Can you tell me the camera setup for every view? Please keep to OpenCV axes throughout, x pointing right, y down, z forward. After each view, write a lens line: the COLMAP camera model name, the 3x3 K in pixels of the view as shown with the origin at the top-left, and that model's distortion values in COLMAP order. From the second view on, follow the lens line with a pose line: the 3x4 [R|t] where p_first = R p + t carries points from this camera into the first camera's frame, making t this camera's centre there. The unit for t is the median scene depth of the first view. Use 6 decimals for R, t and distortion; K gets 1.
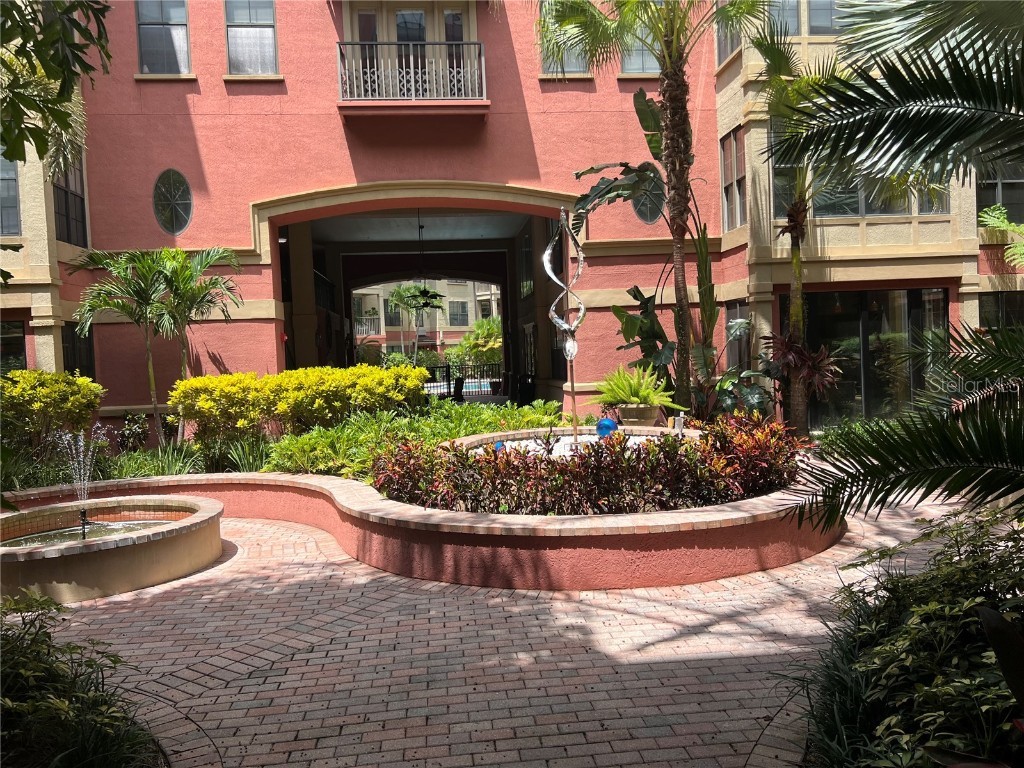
lens RADIAL K [[771.1, 0, 512.0], [0, 771.1, 384.0], [0, 0, 1]] dist [0.037892, -0.003211]
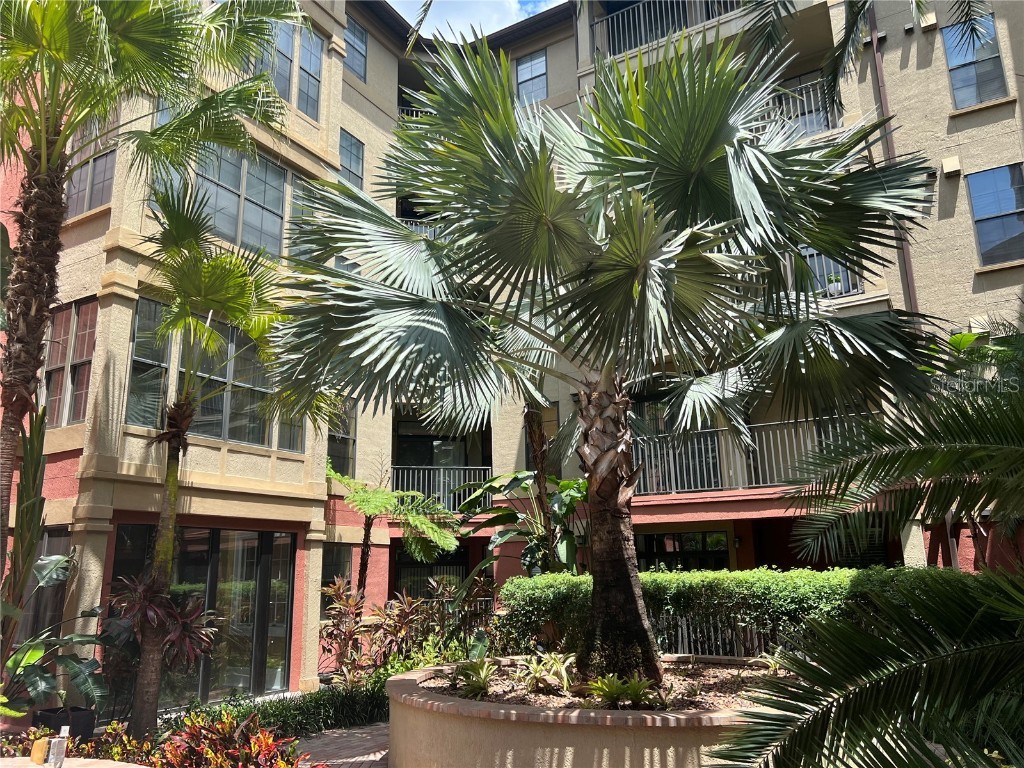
lens RADIAL K [[771.1, 0, 512.0], [0, 771.1, 384.0], [0, 0, 1]] dist [0.037892, -0.003211]
pose [[0.590697, 0.228392, 0.773895, -0.037378], [0.024418, 0.953606, -0.300065, -0.011501], [-0.806524, 0.196145, 0.557716, 0.264971]]
